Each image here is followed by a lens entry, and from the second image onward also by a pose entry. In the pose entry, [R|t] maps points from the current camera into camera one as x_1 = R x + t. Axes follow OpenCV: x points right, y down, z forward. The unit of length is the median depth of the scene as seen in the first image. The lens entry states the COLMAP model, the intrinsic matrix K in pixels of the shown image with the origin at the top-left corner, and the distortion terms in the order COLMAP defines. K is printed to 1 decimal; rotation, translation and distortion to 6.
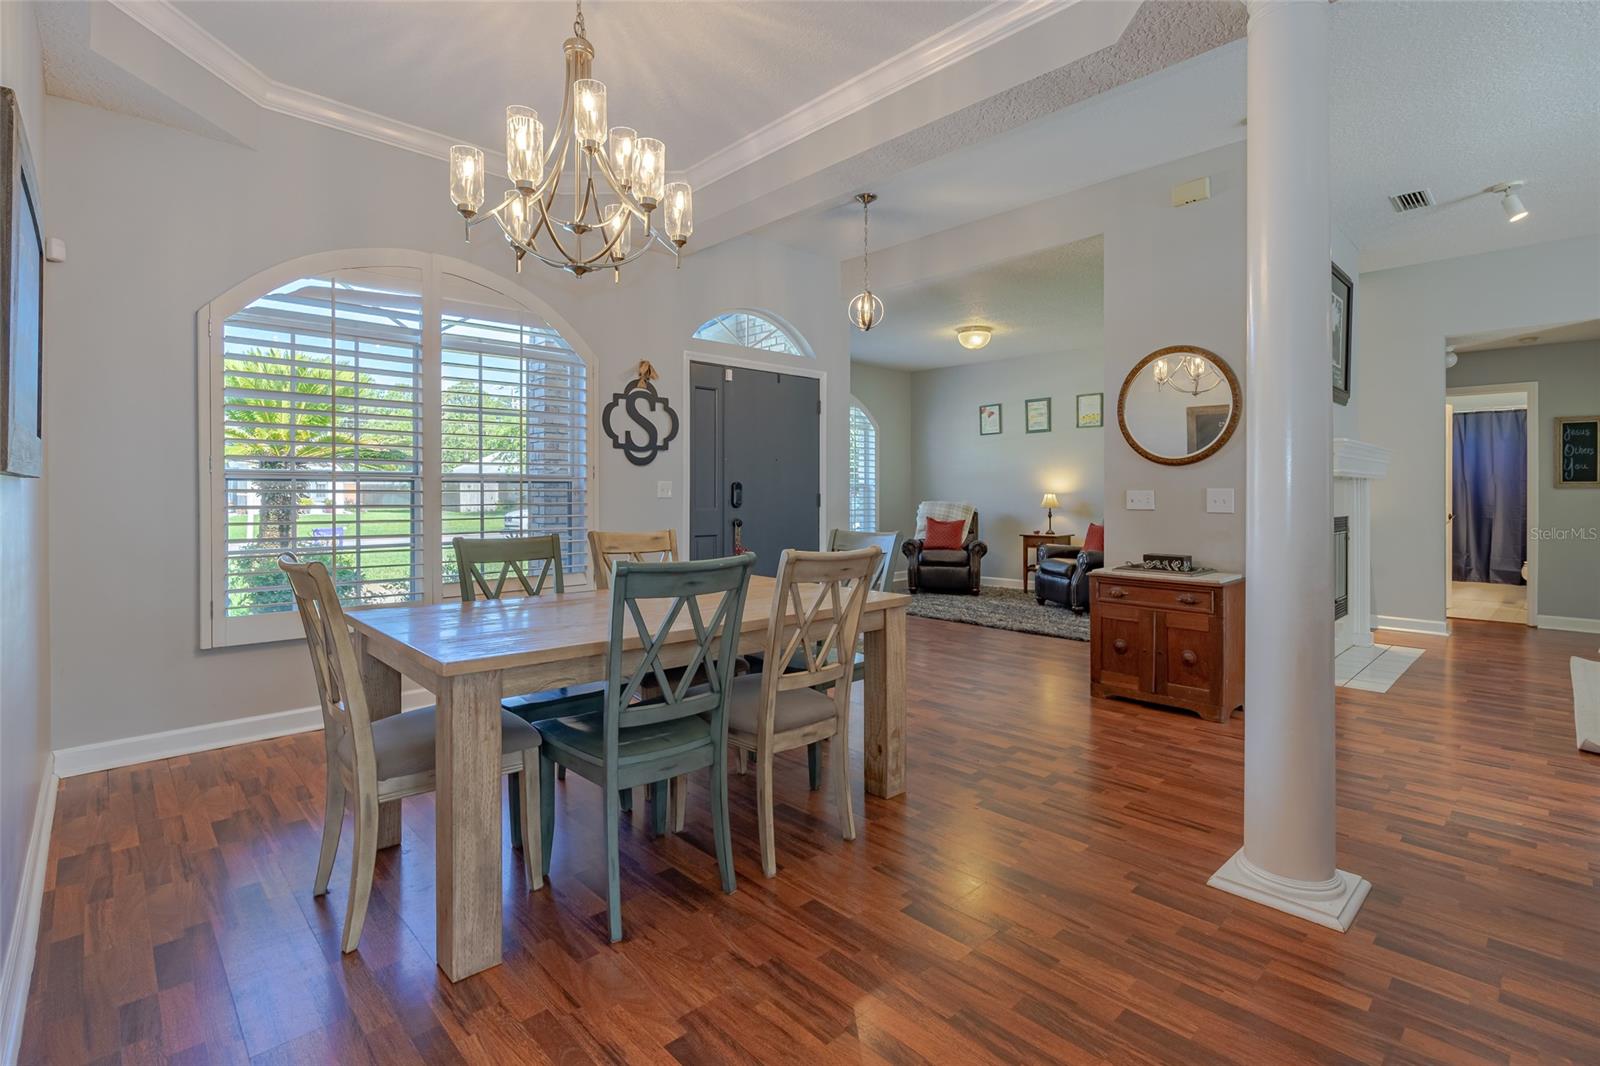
lens RADIAL K [[786.1, 0, 803.8], [0, 786.1, 498.2], [0, 0, 1]] dist [-0.088440, 0.022857]
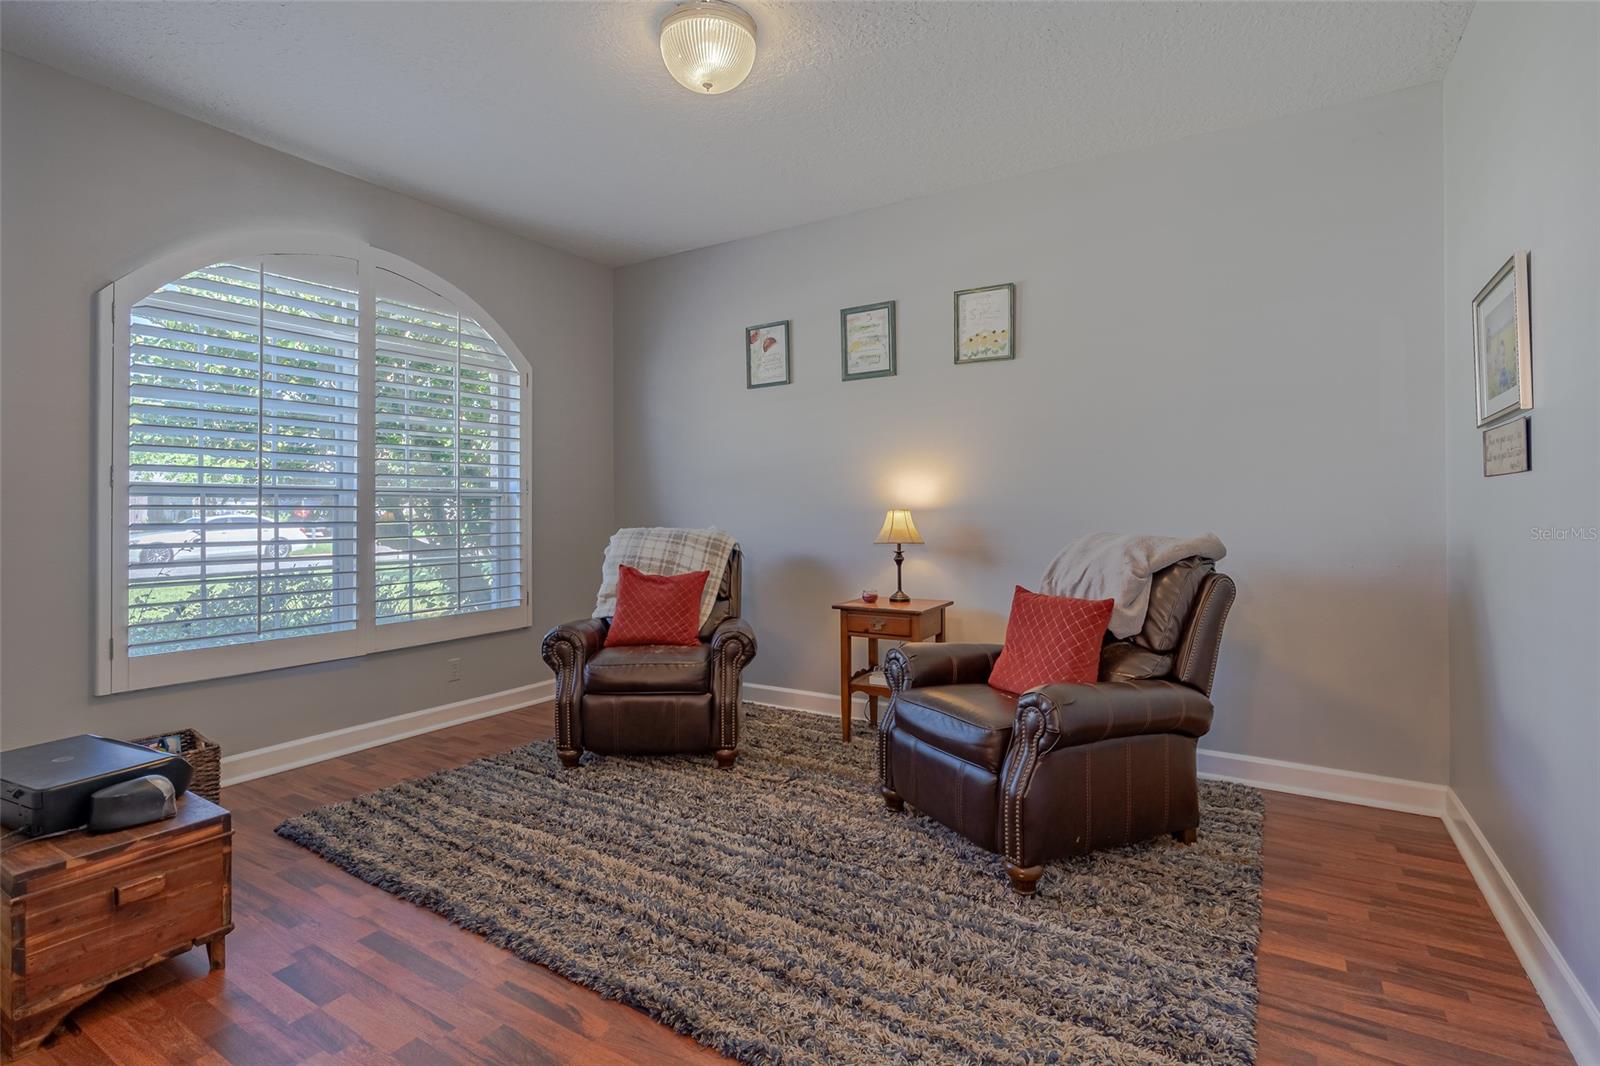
lens RADIAL K [[736.6, 0, 801.3], [0, 736.6, 528.0], [0, 0, 1]] dist [-0.006519, 0.000163]
pose [[0.967822, -0.006862, 0.251541, 0.156976], [0.003208, 0.999883, 0.014934, -0.002196], [-0.251614, -0.013646, 0.967731, 0.607251]]
